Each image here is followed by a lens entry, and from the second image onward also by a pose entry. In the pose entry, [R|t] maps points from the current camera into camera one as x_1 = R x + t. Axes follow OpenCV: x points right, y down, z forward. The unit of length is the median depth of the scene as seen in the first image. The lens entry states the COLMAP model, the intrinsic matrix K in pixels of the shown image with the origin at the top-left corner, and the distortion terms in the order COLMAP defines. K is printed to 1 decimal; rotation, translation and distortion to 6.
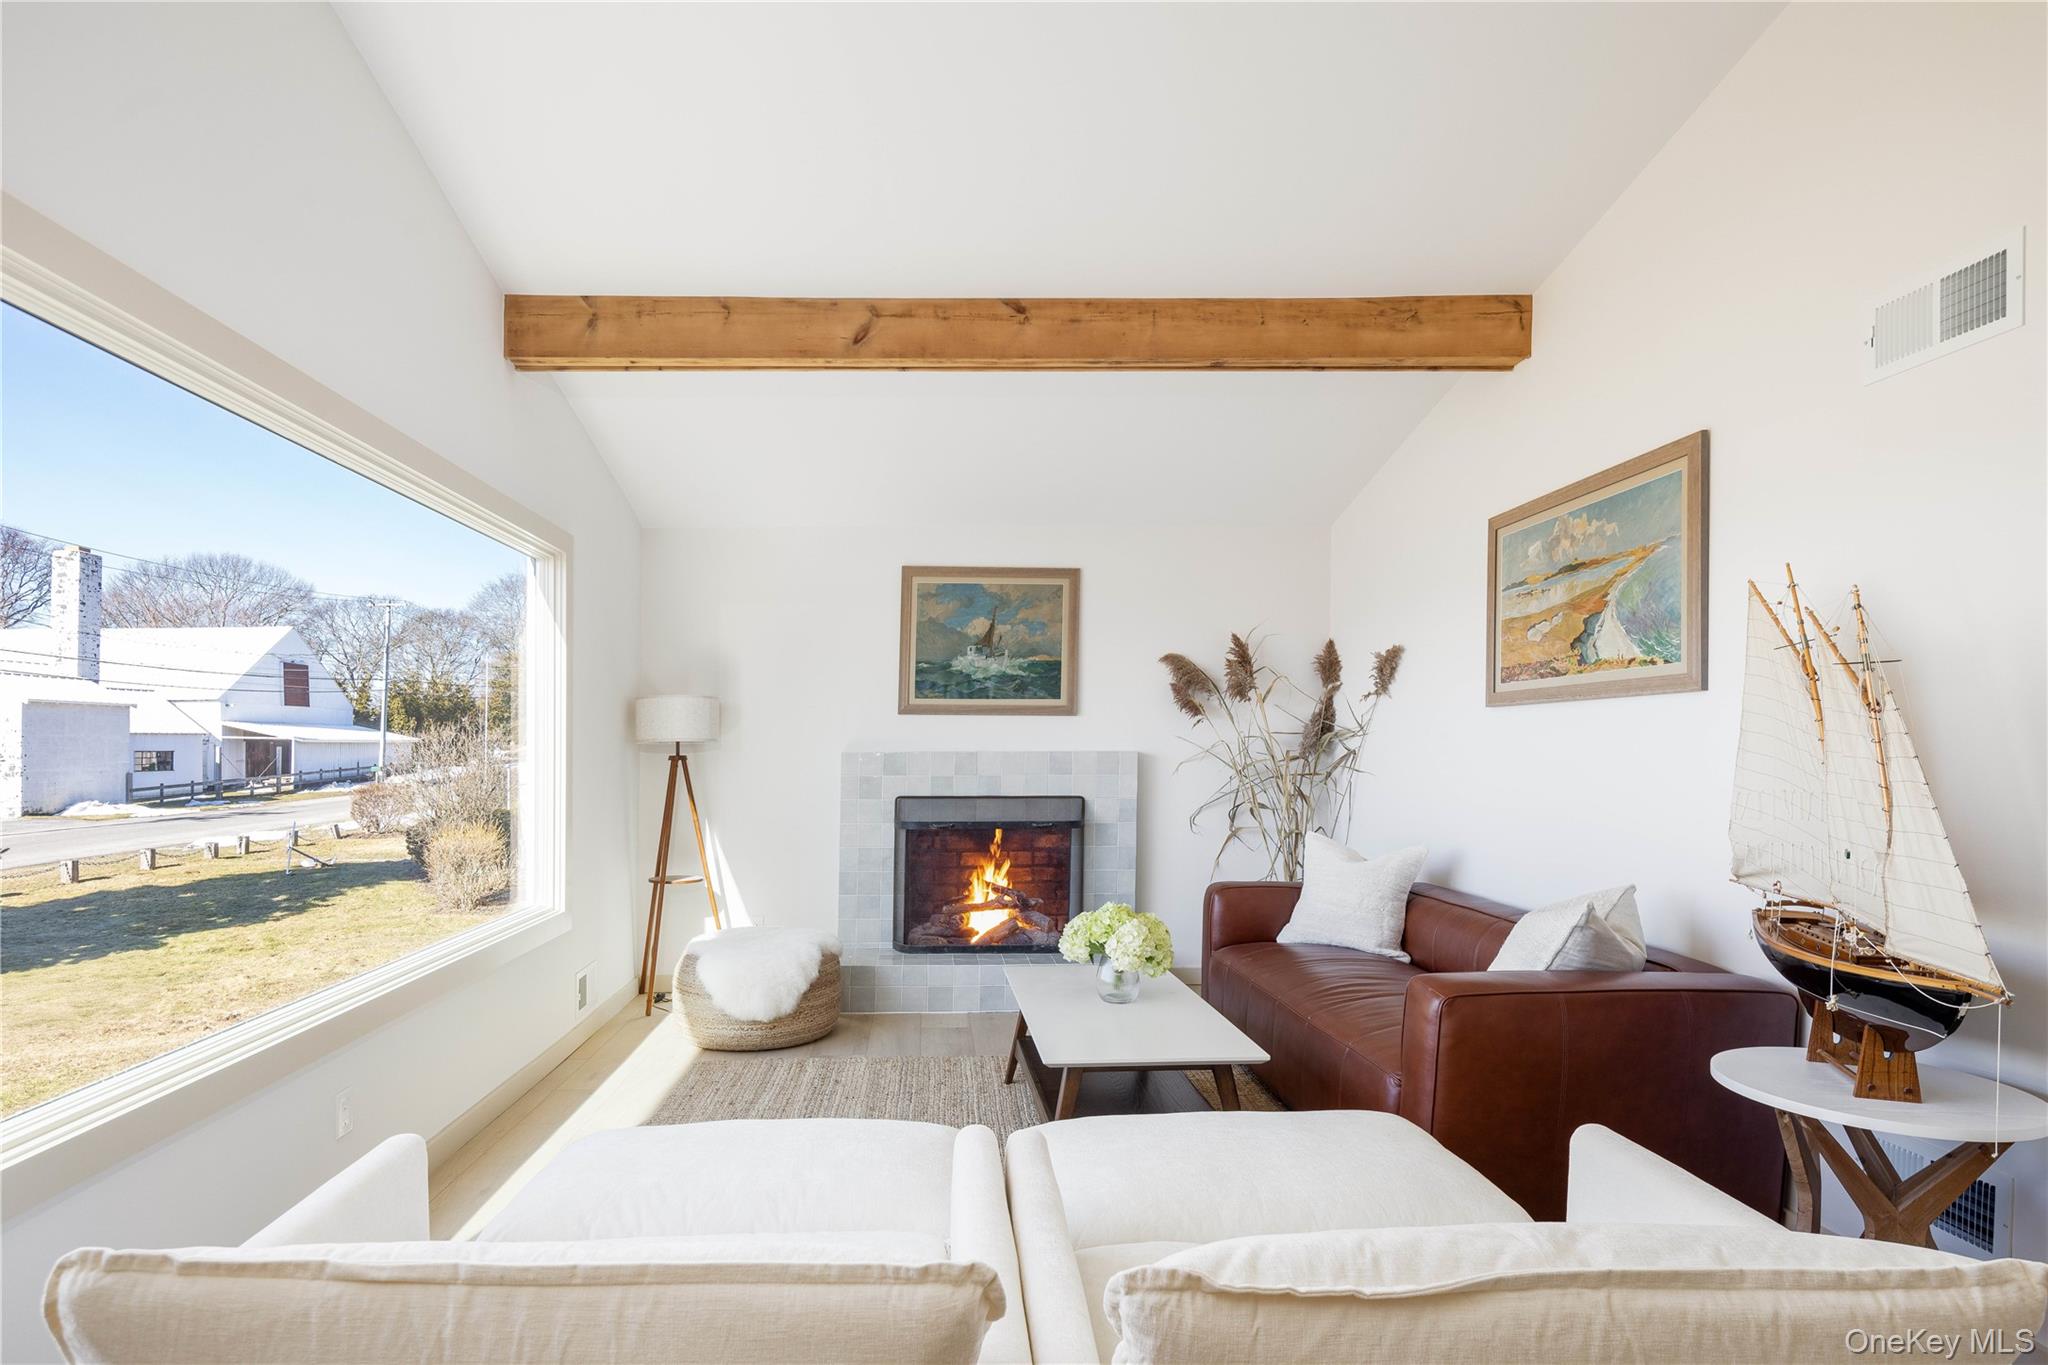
lens RADIAL K [[1079.7, 0, 1023.6], [0, 1079.7, 756.5], [0, 0, 1]] dist [0.001776, -0.001117]
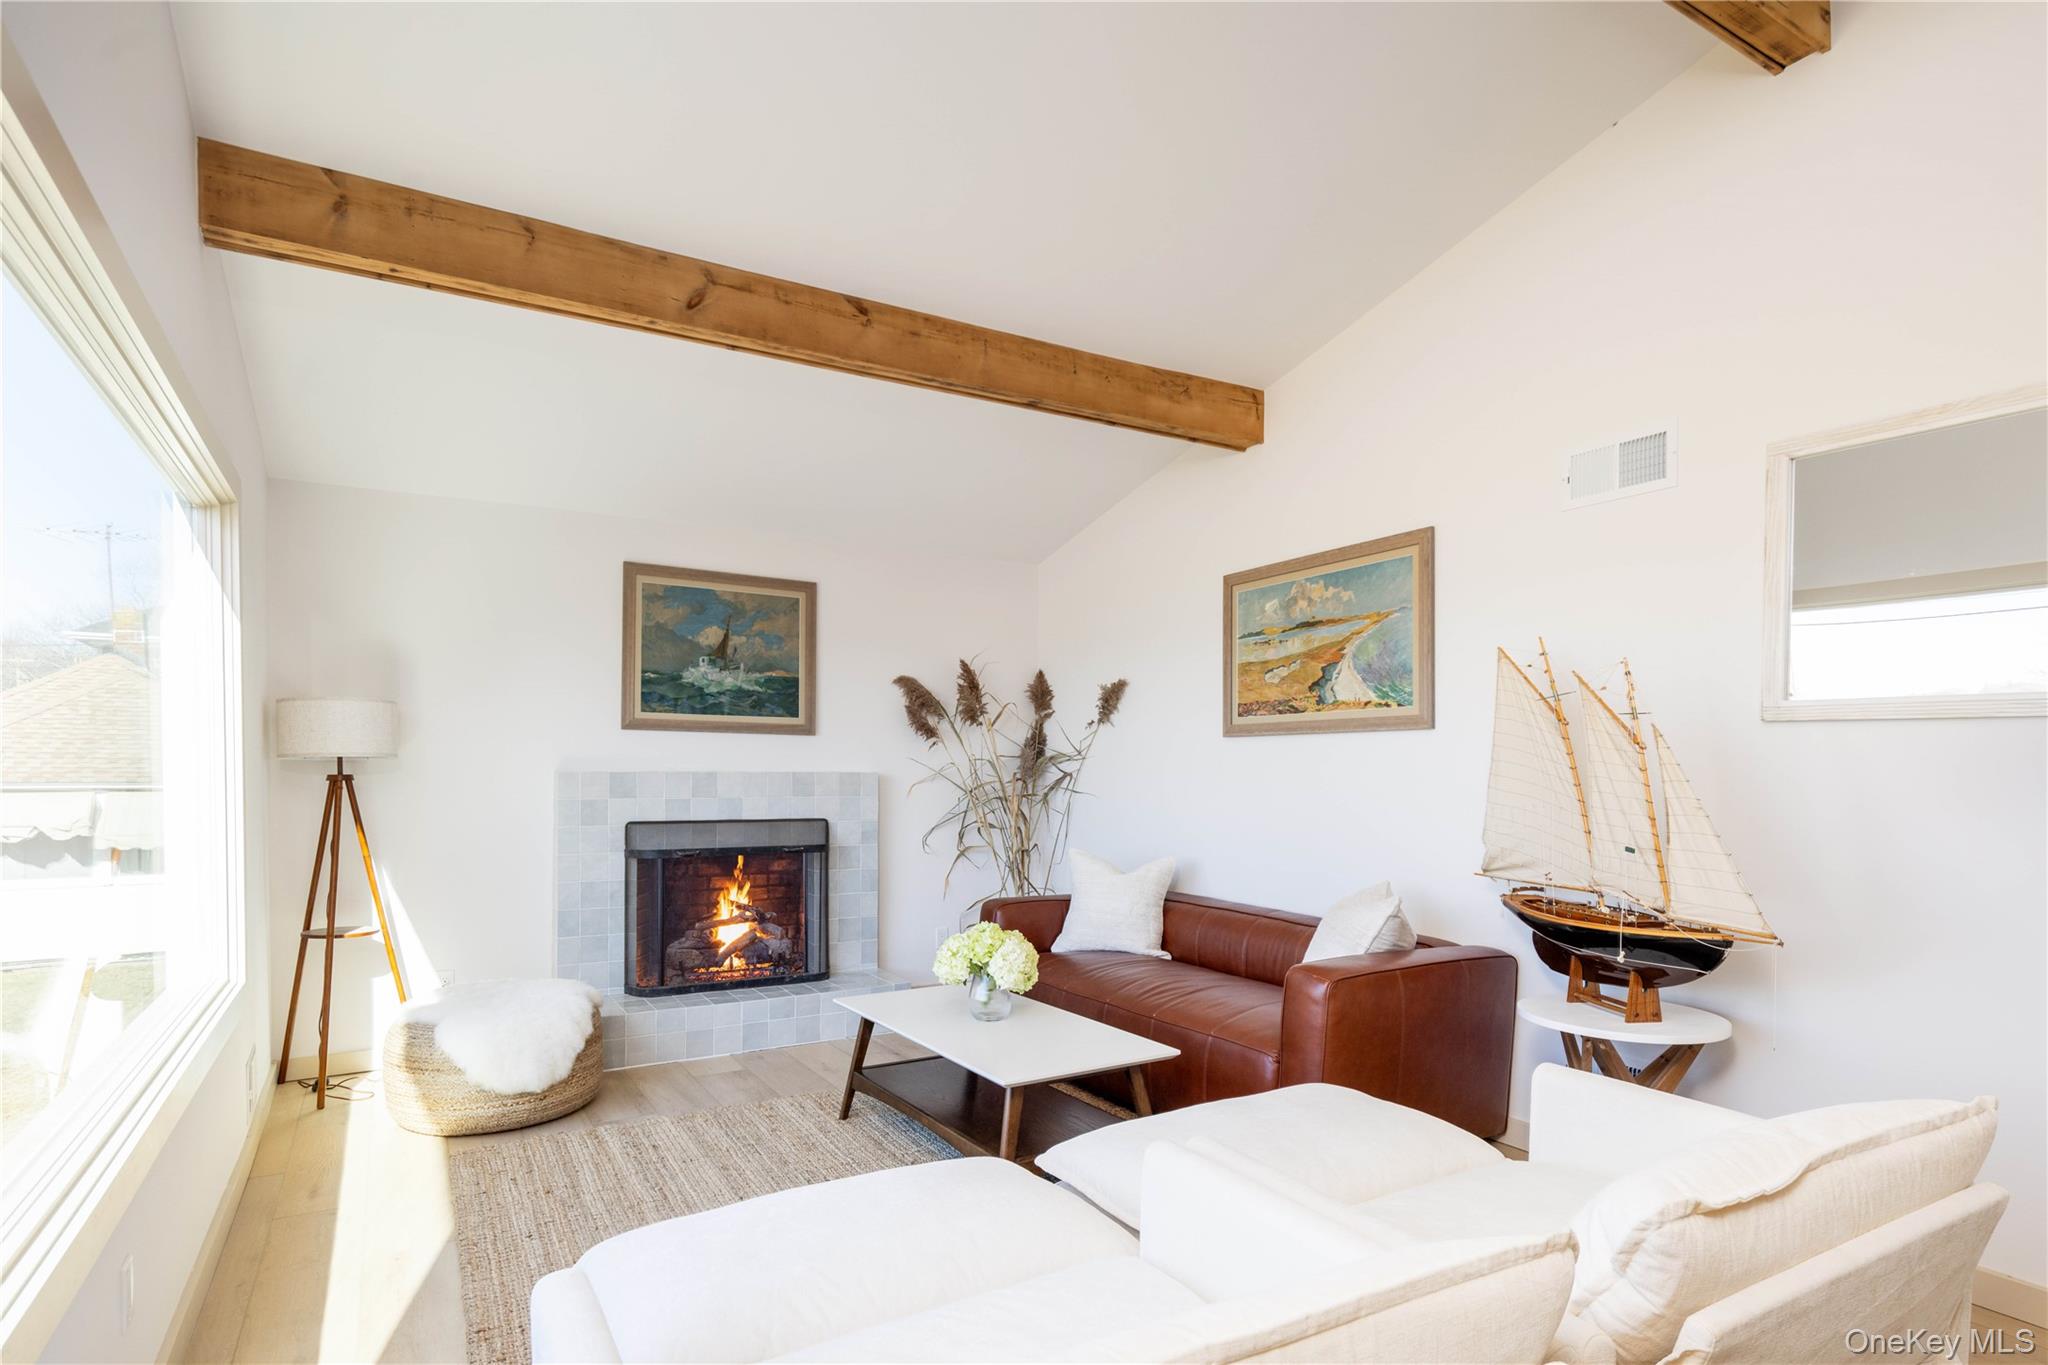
lens RADIAL K [[1072.2, 0, 1023.0], [0, 1072.2, 789.0], [0, 0, 1]] dist [0.010136, -0.008359]
pose [[0.873064, -0.000968, 0.487605, -0.329778], [-0.003796, 0.999954, 0.008782, 0.001095], [-0.487592, -0.009518, 0.873020, 0.092300]]
